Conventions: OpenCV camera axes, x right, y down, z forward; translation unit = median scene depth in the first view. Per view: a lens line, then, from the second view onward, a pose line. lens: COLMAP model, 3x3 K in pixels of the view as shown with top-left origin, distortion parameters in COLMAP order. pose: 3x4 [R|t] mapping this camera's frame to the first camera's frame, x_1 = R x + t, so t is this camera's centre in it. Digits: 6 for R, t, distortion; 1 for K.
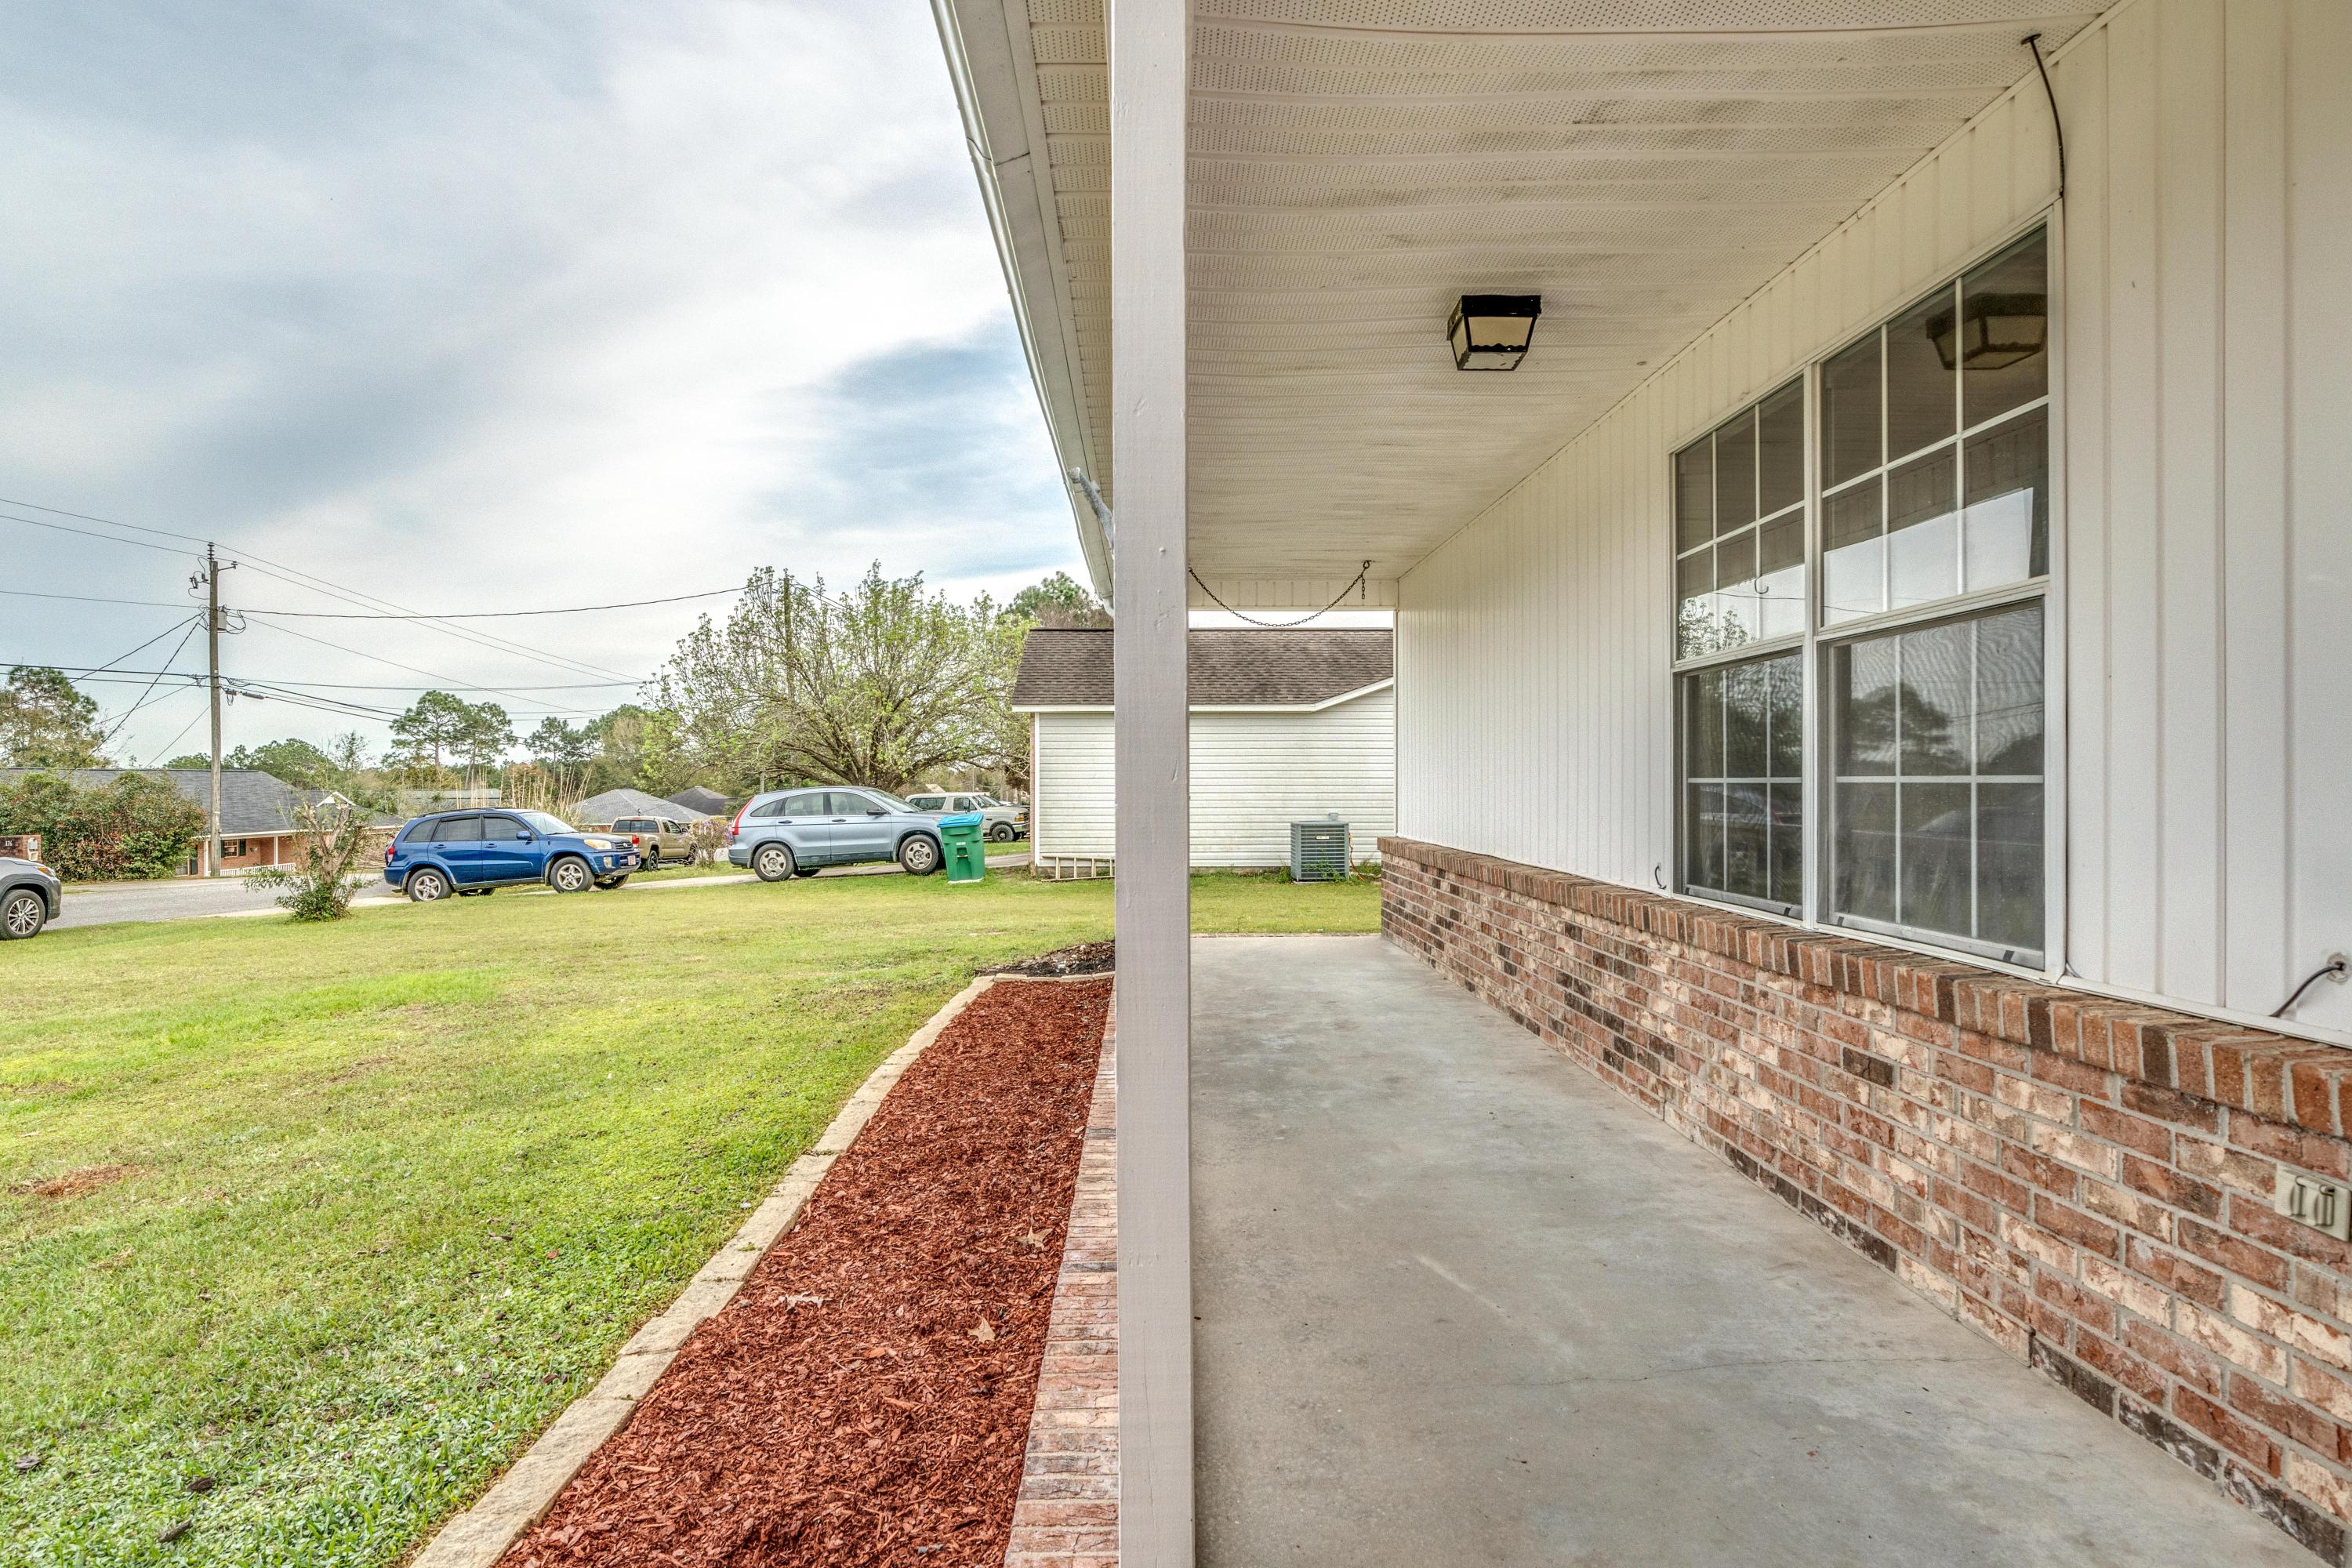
lens RADIAL K [[1265.5, 0, 1176.0], [0, 1265.5, 784.0], [0, 0, 1]] dist [0.000681, -0.001303]
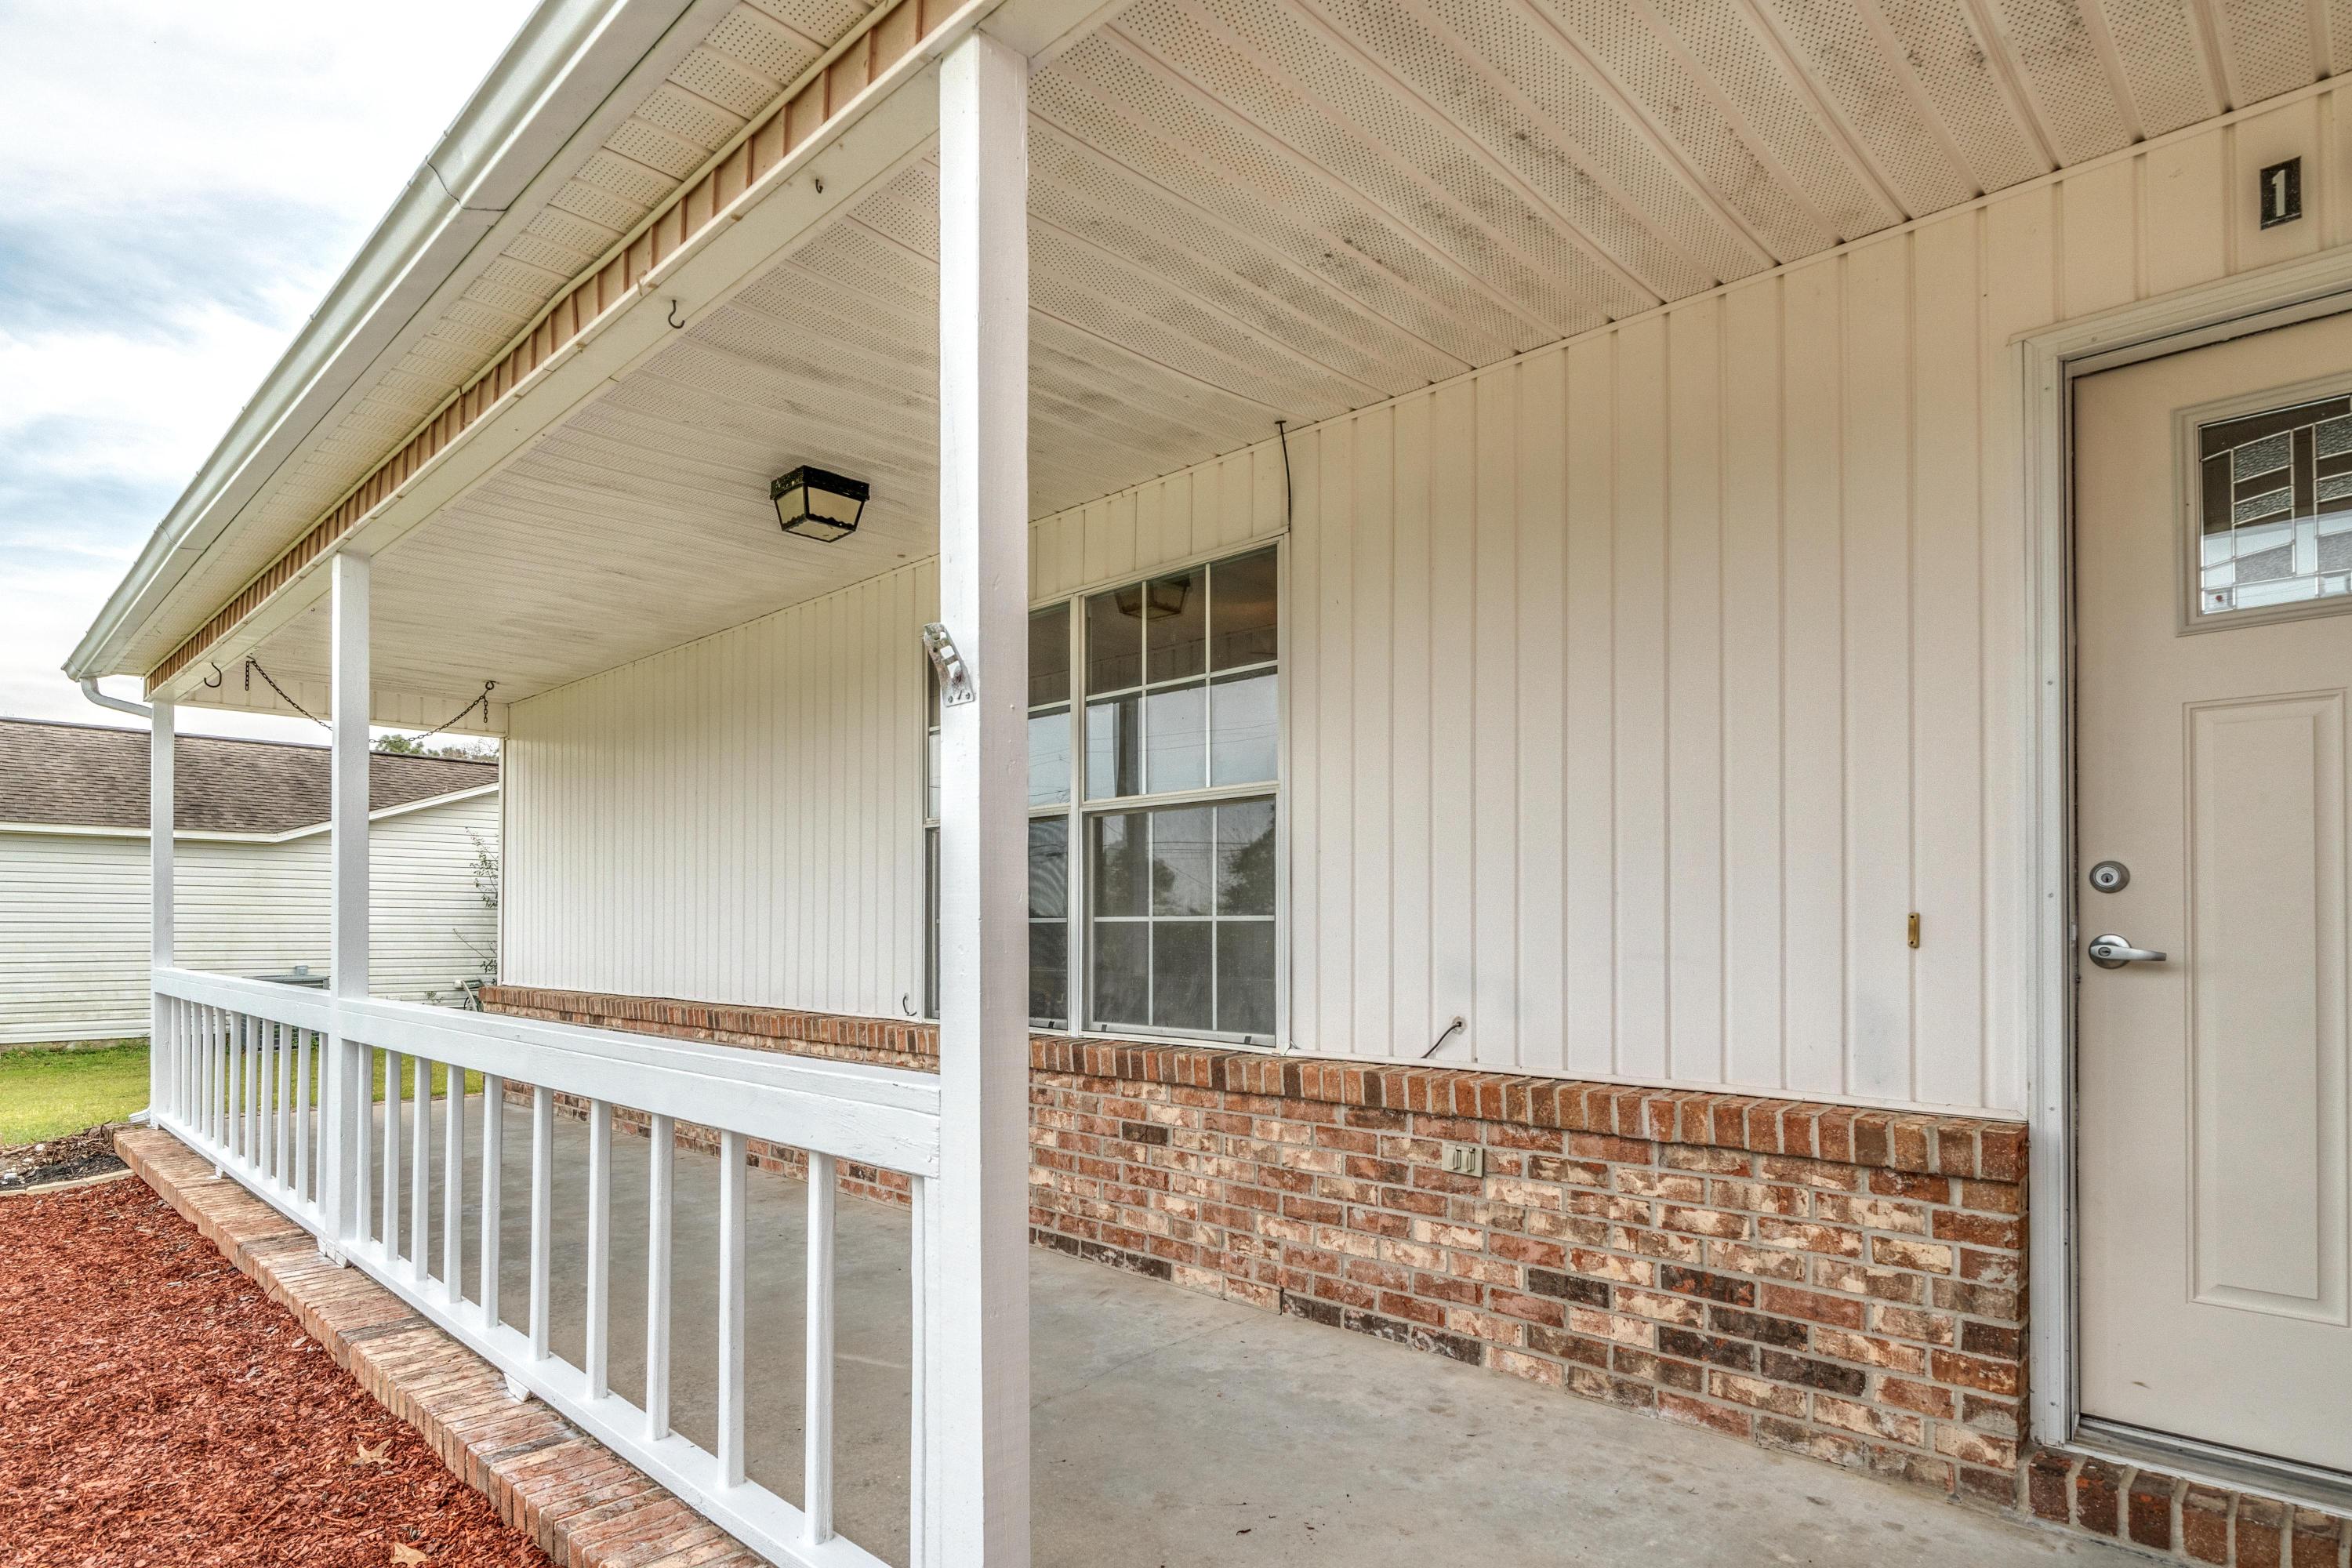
lens RADIAL K [[1269.2, 0, 1174.3], [0, 1269.2, 916.8], [0, 0, 1]] dist [0.005374, 0.000238]
pose [[0.708844, 0.012420, 0.705255, -0.446162], [-0.001915, 0.999875, -0.015683, 0.018679], [-0.705362, 0.009766, 0.708780, 0.028724]]
